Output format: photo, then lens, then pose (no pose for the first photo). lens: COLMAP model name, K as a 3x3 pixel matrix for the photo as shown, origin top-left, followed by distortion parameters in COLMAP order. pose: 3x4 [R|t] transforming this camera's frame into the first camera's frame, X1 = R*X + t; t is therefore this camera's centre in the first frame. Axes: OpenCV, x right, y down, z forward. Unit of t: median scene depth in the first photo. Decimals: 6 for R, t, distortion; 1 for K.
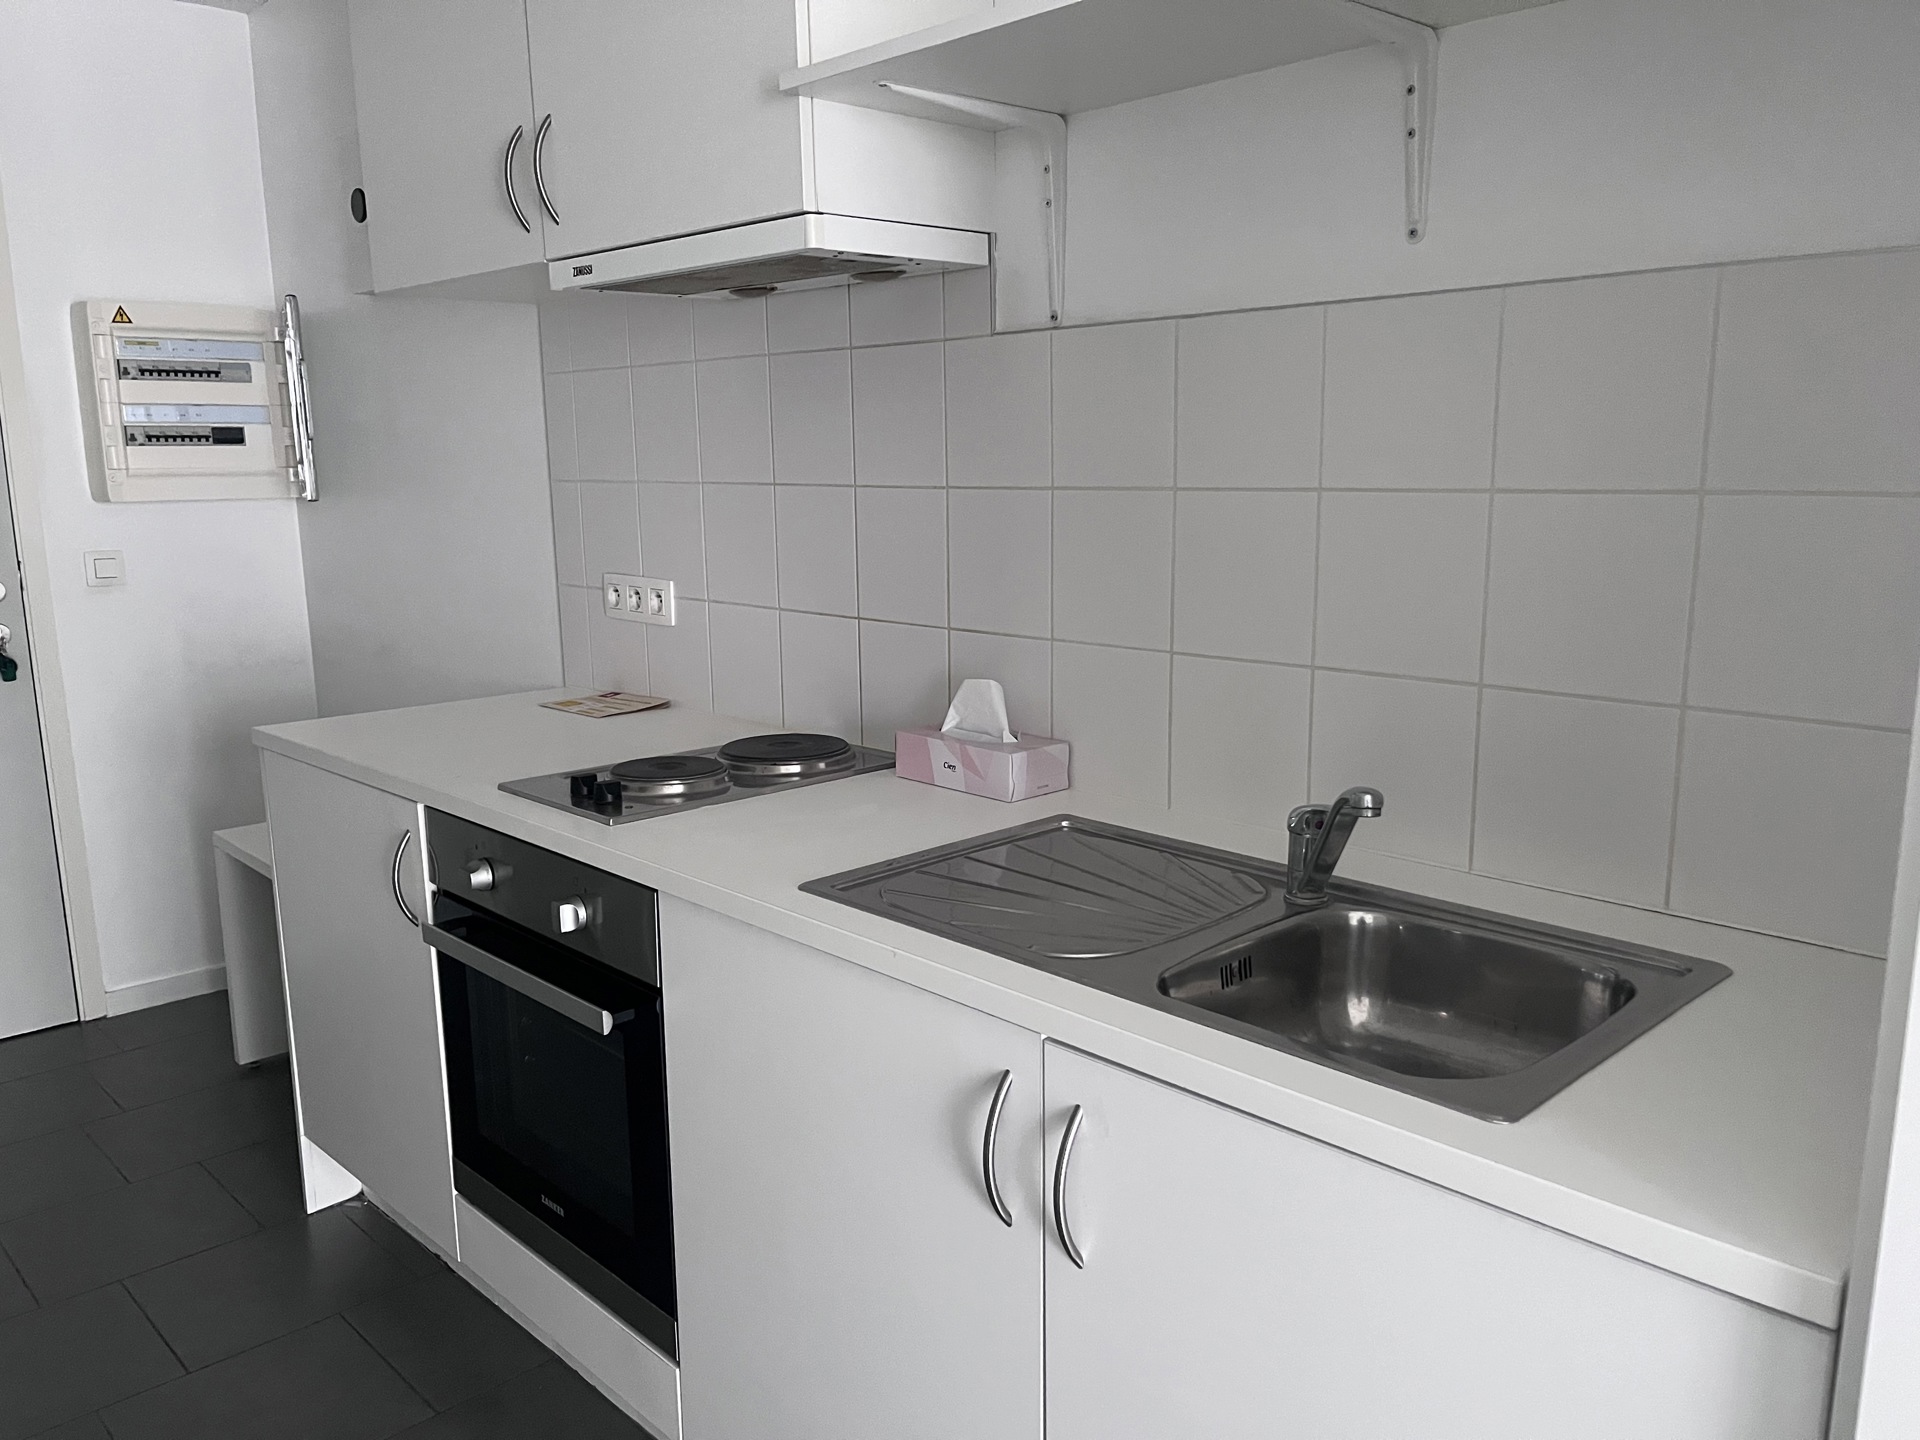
lens RADIAL K [[1467.1, 0, 960.0], [0, 1467.1, 720.0], [0, 0, 1]] dist [0.002685, 0.001333]
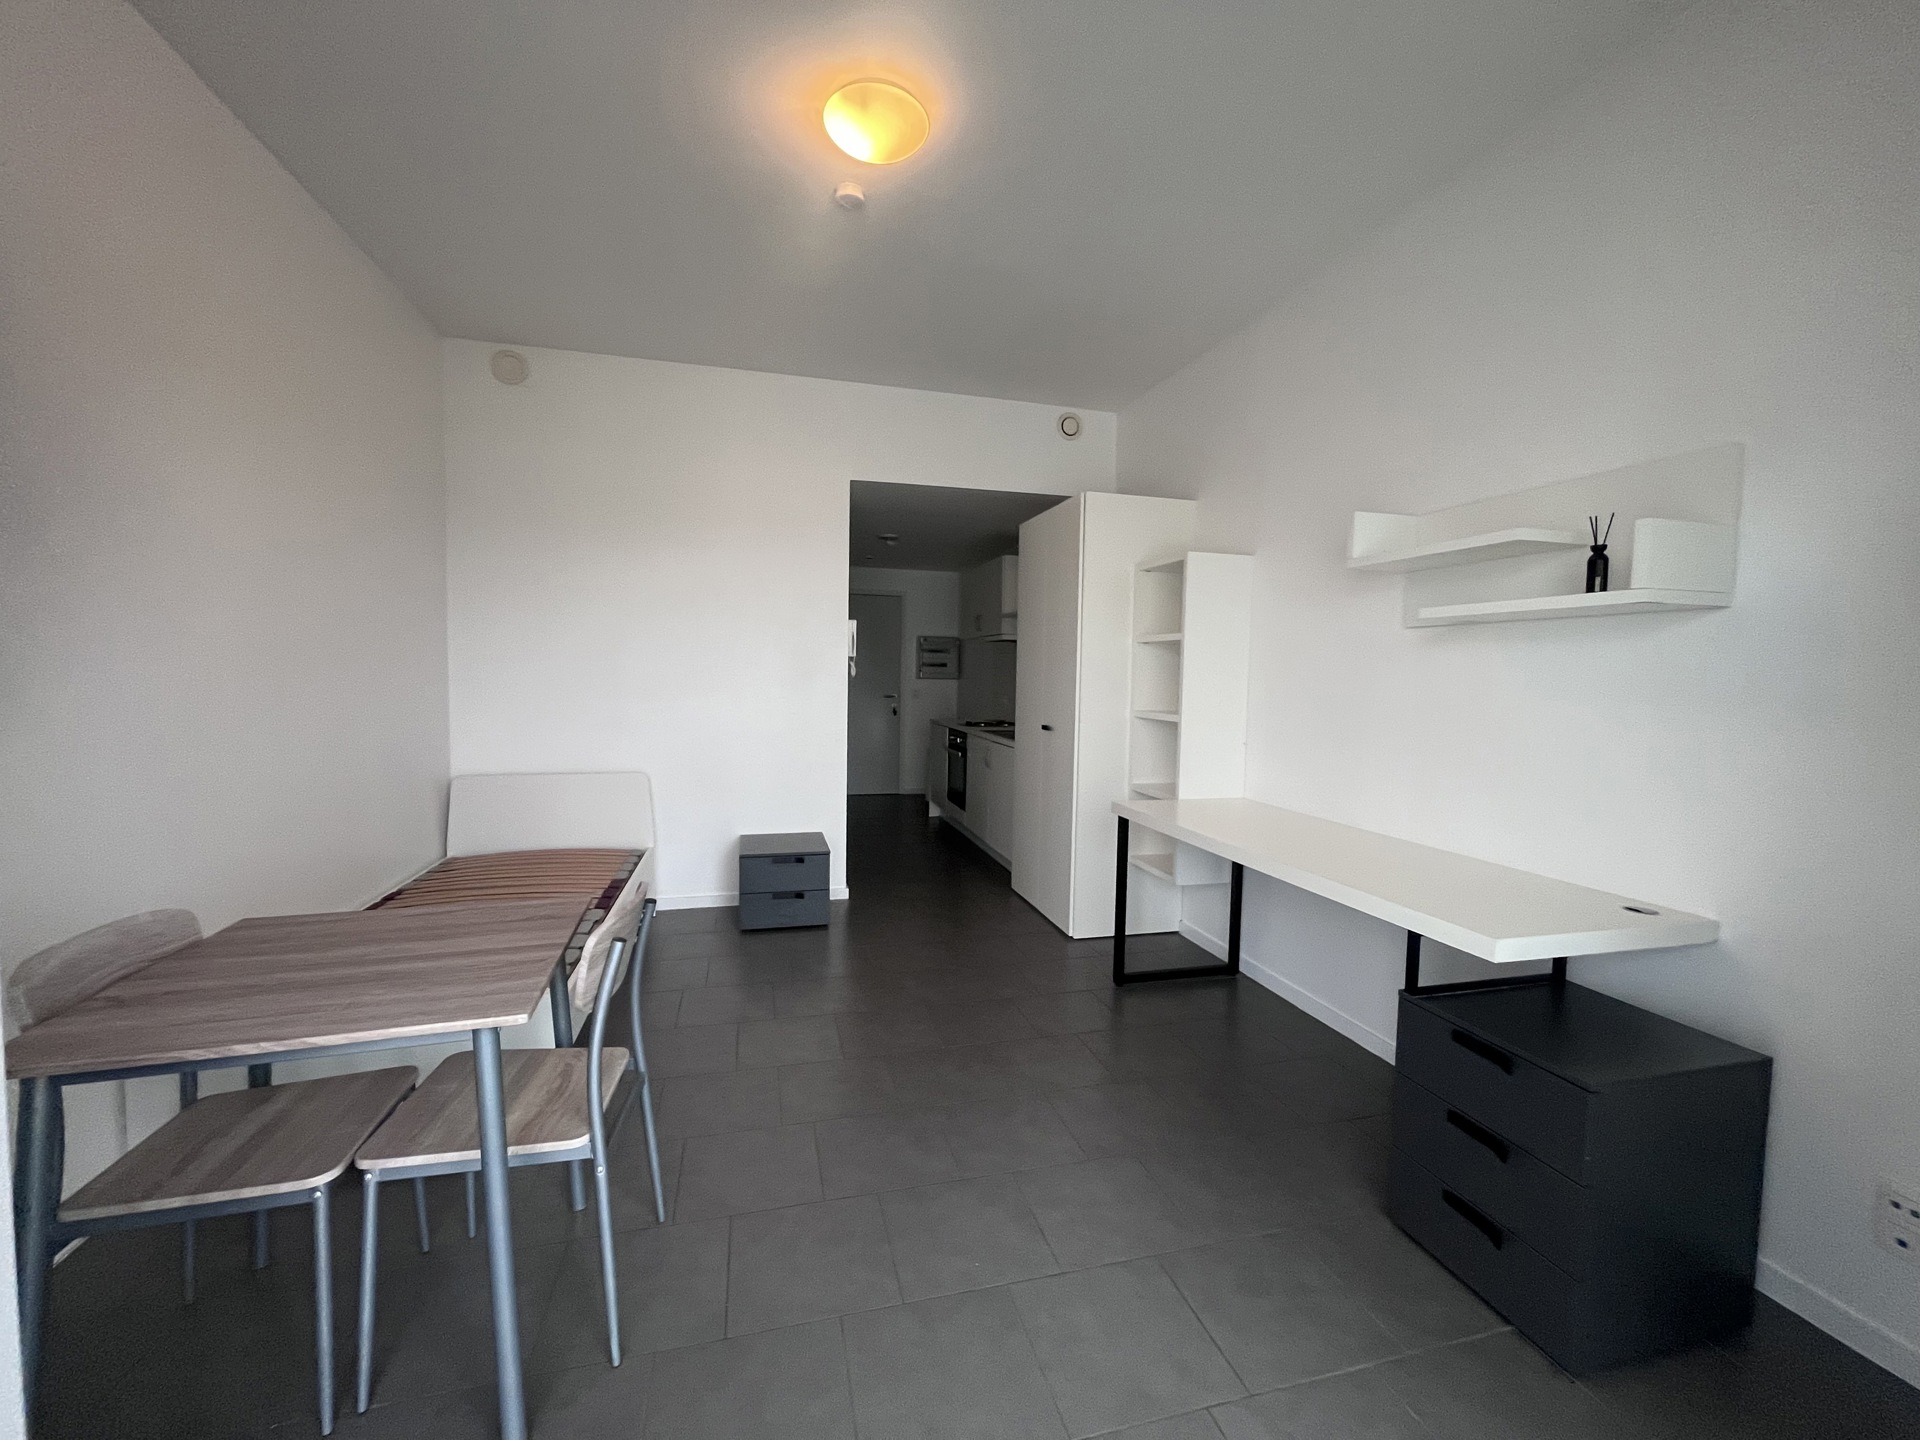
lens RADIAL K [[773.8, 0, 960.0], [0, 773.8, 720.0], [0, 0, 1]] dist [-0.002693, -0.000206]
pose [[0.869421, 0.059186, -0.490514, 0.759329], [-0.119945, 0.988383, -0.093340, 0.197819], [0.479291, 0.139987, 0.866420, -1.061134]]
